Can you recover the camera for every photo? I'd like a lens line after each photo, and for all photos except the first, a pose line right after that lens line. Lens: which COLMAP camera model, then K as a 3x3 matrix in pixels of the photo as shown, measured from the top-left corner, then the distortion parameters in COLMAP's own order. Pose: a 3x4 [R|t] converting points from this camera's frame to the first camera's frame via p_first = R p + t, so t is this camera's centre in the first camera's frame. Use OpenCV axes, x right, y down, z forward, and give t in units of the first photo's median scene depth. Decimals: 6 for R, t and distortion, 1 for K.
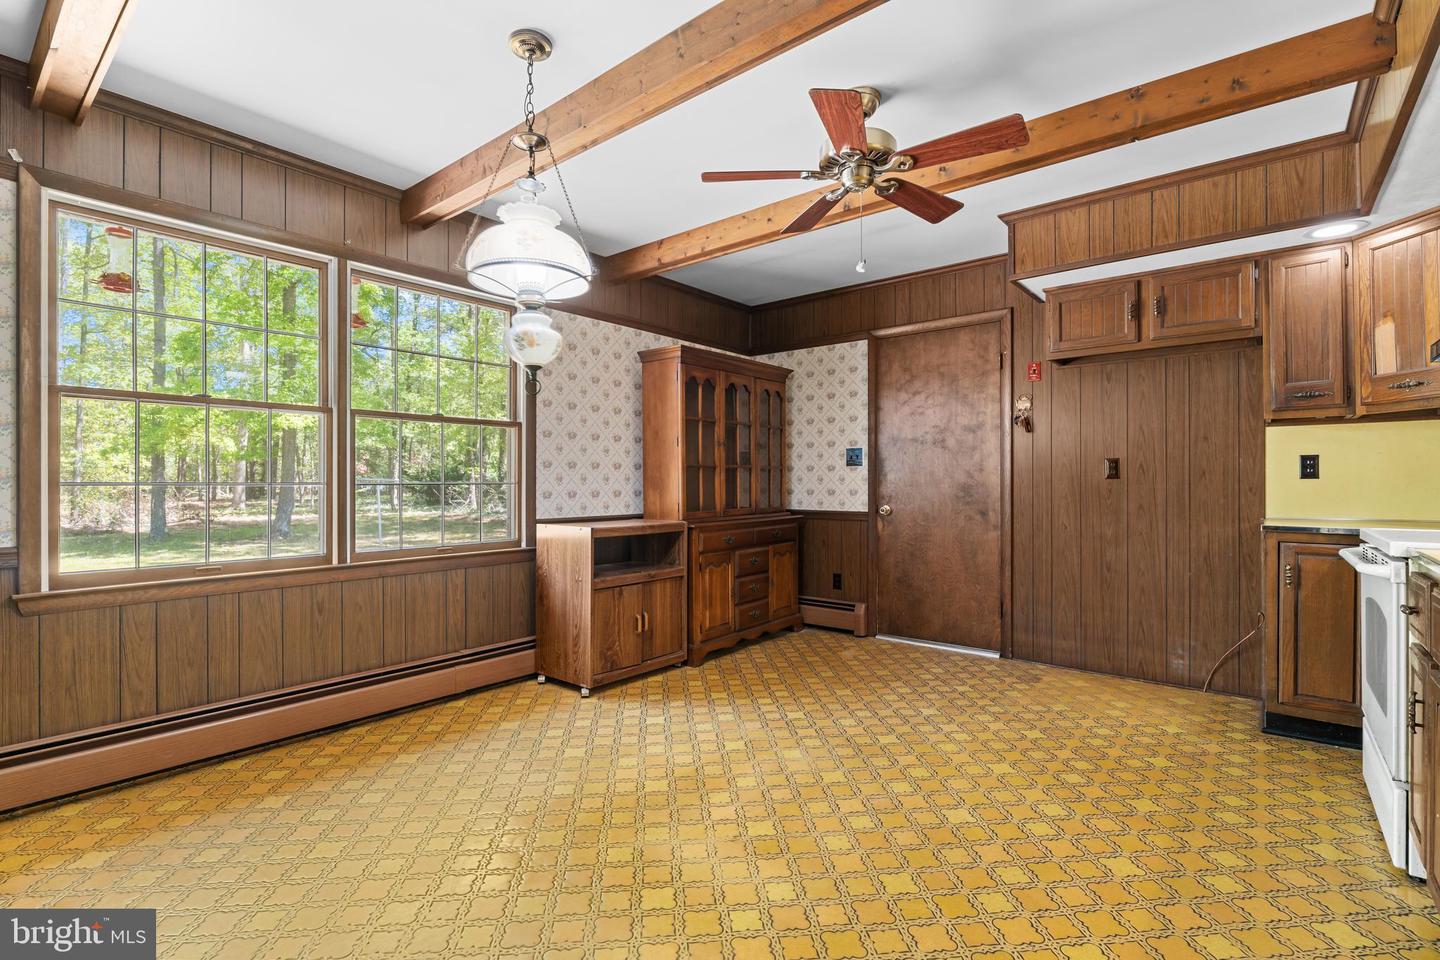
lens RADIAL K [[664.1, 0, 723.3], [0, 664.1, 480.8], [0, 0, 1]] dist [-0.008245, 0.001453]
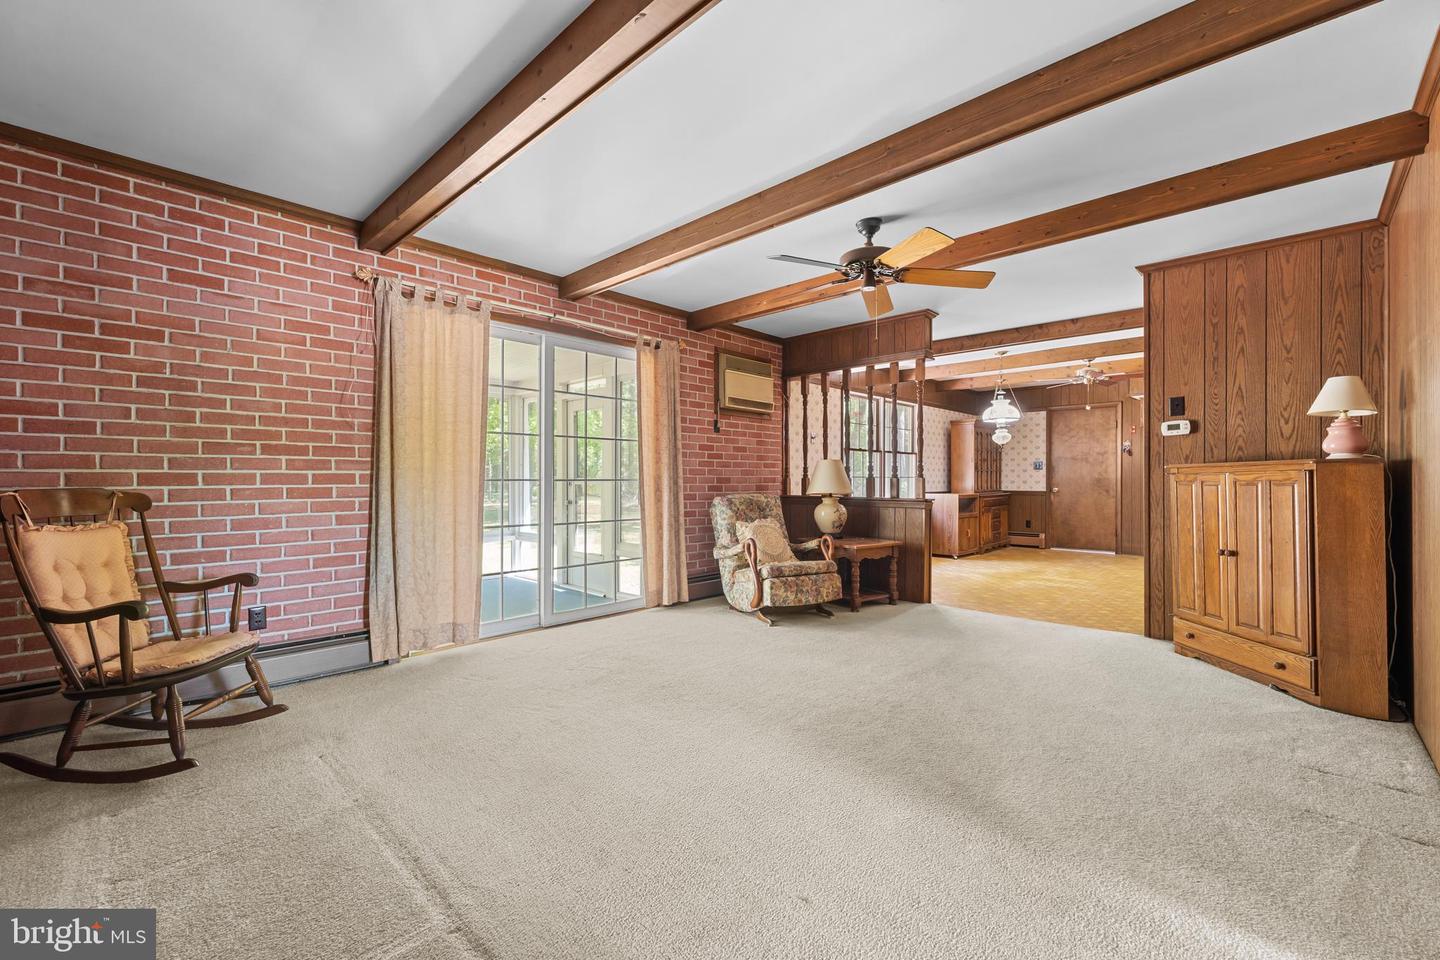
lens RADIAL K [[605.0, 0, 724.6], [0, 605.0, 480.8], [0, 0, 1]] dist [0.006239, -0.000288]
pose [[0.997330, 0.002011, -0.072999, -0.913663], [-0.001613, 0.999984, 0.005504, 0.005470], [0.073009, -0.005371, 0.997317, -1.396492]]
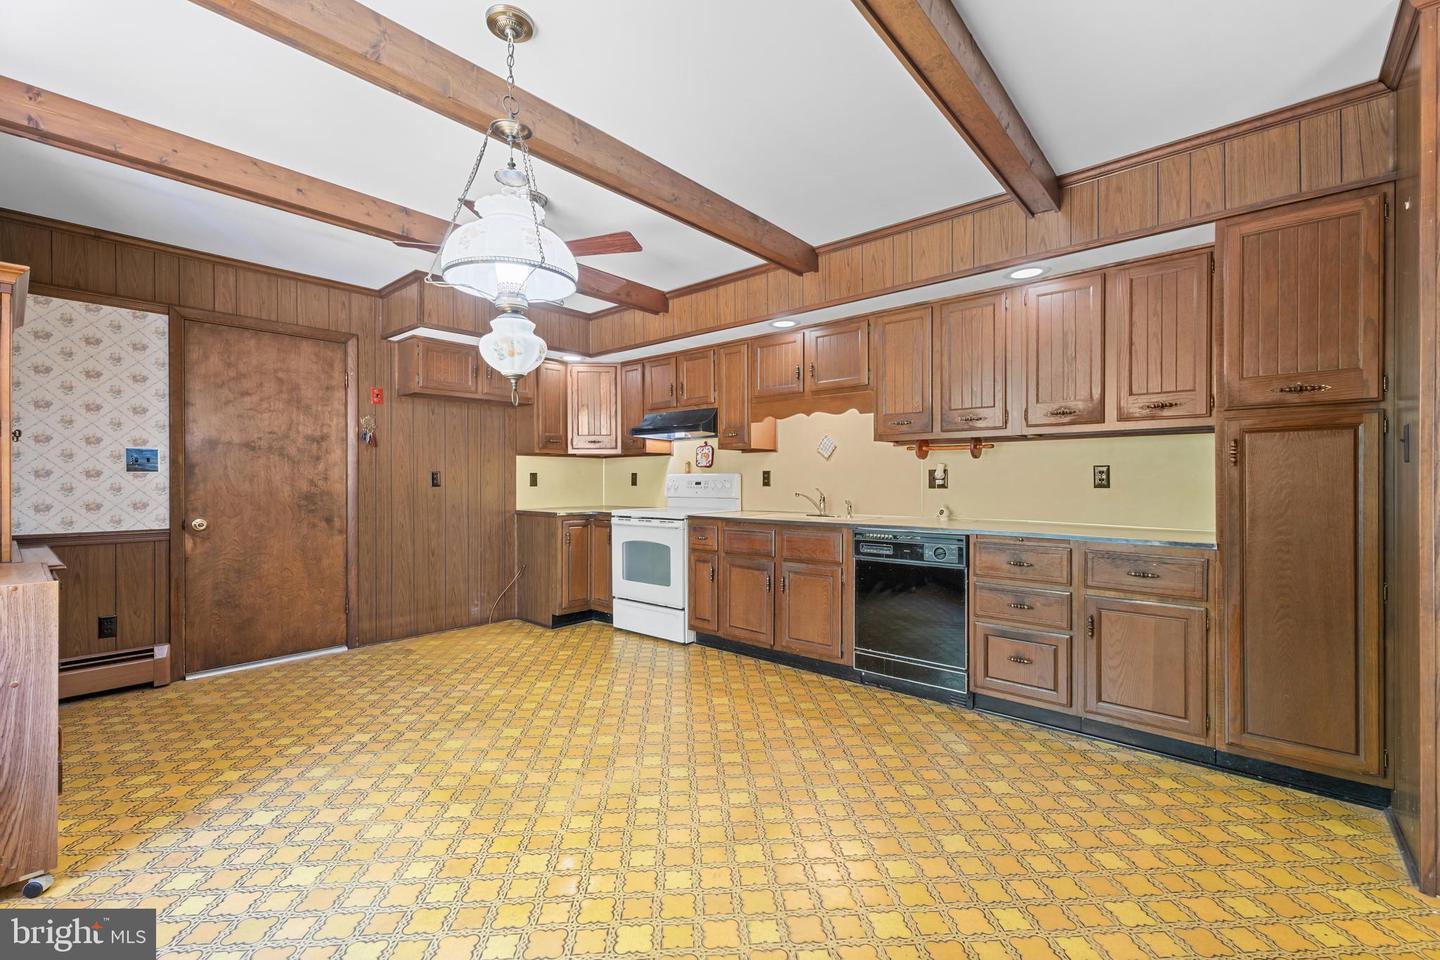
lens RADIAL K [[605.0, 0, 720.6], [0, 605.0, 483.0], [0, 0, 1]] dist [0.006239, -0.000288]
pose [[0.035215, -0.001447, 0.999379, -0.671817], [0.000611, 0.999999, 0.001426, -0.013142], [-0.999380, 0.000560, 0.035216, 0.406465]]
